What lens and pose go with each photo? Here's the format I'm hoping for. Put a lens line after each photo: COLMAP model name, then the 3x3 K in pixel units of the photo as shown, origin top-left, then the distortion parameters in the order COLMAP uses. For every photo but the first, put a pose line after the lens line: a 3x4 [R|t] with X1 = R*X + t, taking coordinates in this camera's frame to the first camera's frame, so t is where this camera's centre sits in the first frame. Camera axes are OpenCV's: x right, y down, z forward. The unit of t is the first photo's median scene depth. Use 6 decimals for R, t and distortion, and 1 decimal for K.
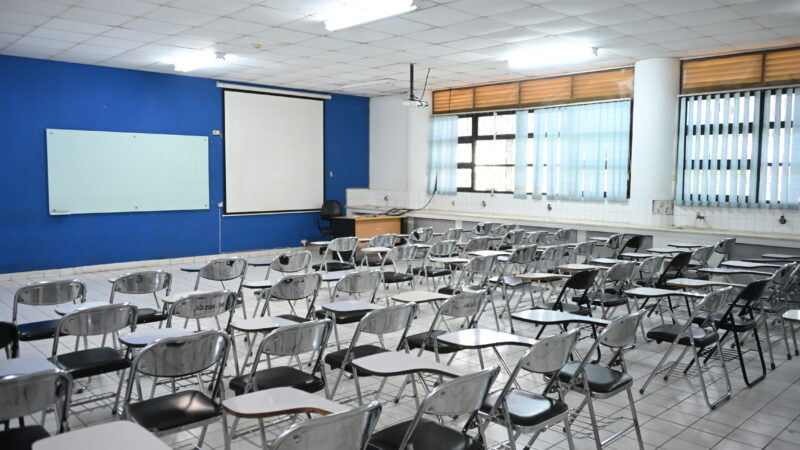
lens RADIAL K [[635.5, 0, 397.6], [0, 635.5, 227.7], [0, 0, 1]] dist [0.011670, -0.008879]
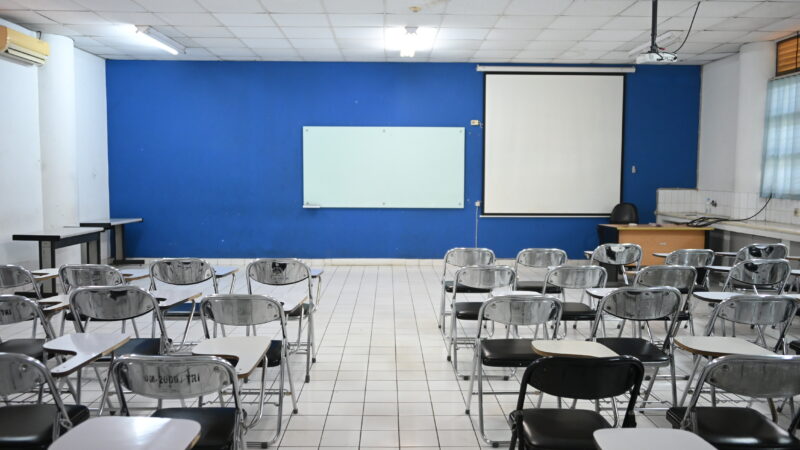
lens RADIAL K [[635.5, 0, 401.3], [0, 635.5, 218.2], [0, 0, 1]] dist [0.011670, -0.008879]
pose [[0.738342, 0.043749, -0.673006, 0.227961], [-0.059358, 0.998237, -0.000230, -0.009136], [0.671810, 0.040118, 0.739637, 0.261555]]
